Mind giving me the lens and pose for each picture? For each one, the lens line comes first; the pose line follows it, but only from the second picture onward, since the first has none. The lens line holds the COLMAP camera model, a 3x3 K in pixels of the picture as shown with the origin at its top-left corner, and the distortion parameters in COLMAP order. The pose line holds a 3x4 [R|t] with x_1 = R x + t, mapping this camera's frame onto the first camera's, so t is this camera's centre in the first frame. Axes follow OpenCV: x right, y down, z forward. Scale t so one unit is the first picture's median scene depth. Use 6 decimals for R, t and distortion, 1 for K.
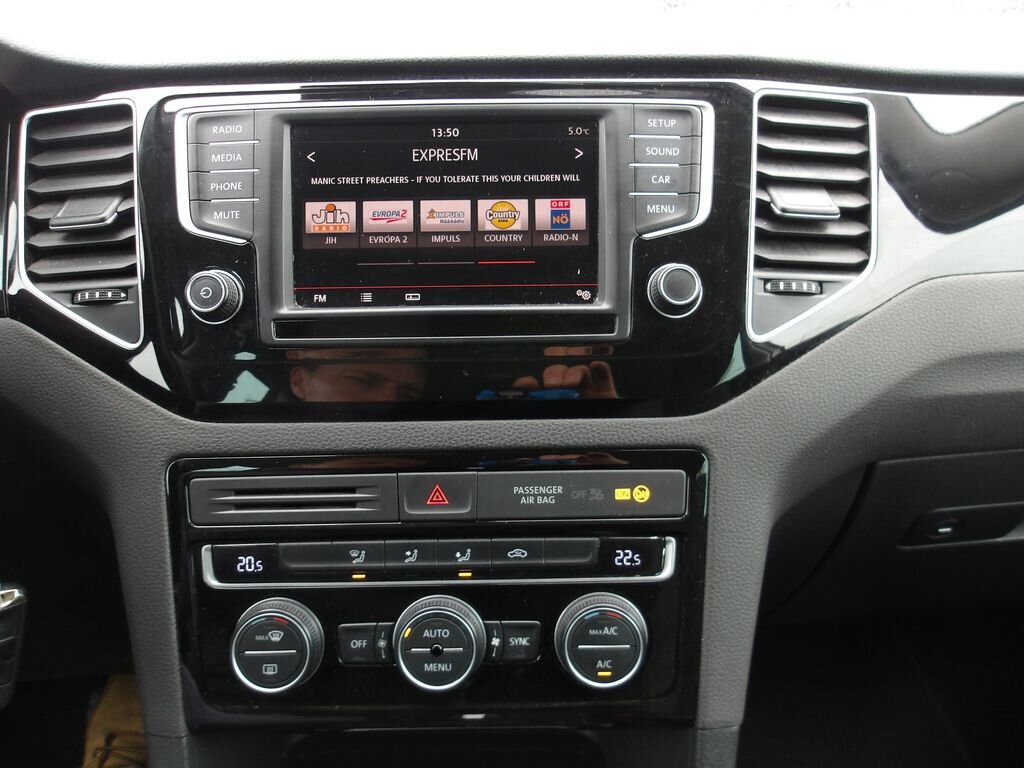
lens RADIAL K [[847.0, 0, 512.0], [0, 847.0, 384.0], [0, 0, 1]] dist [0.001660, 0.016936]
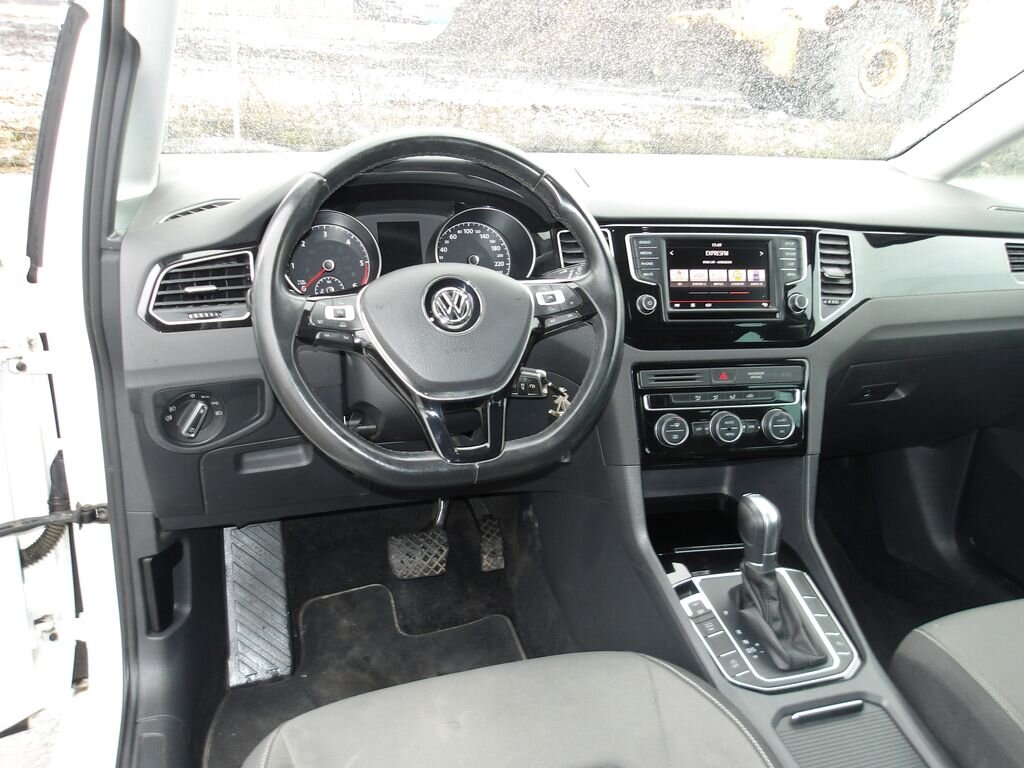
lens RADIAL K [[826.4, 0, 512.0], [0, 826.4, 384.0], [0, 0, 1]] dist [0.004314, 0.002659]
pose [[0.974598, -0.017202, 0.223301, -1.340007], [0.015921, 0.999845, 0.007535, 0.122297], [-0.223396, -0.003789, 0.974721, -1.468889]]
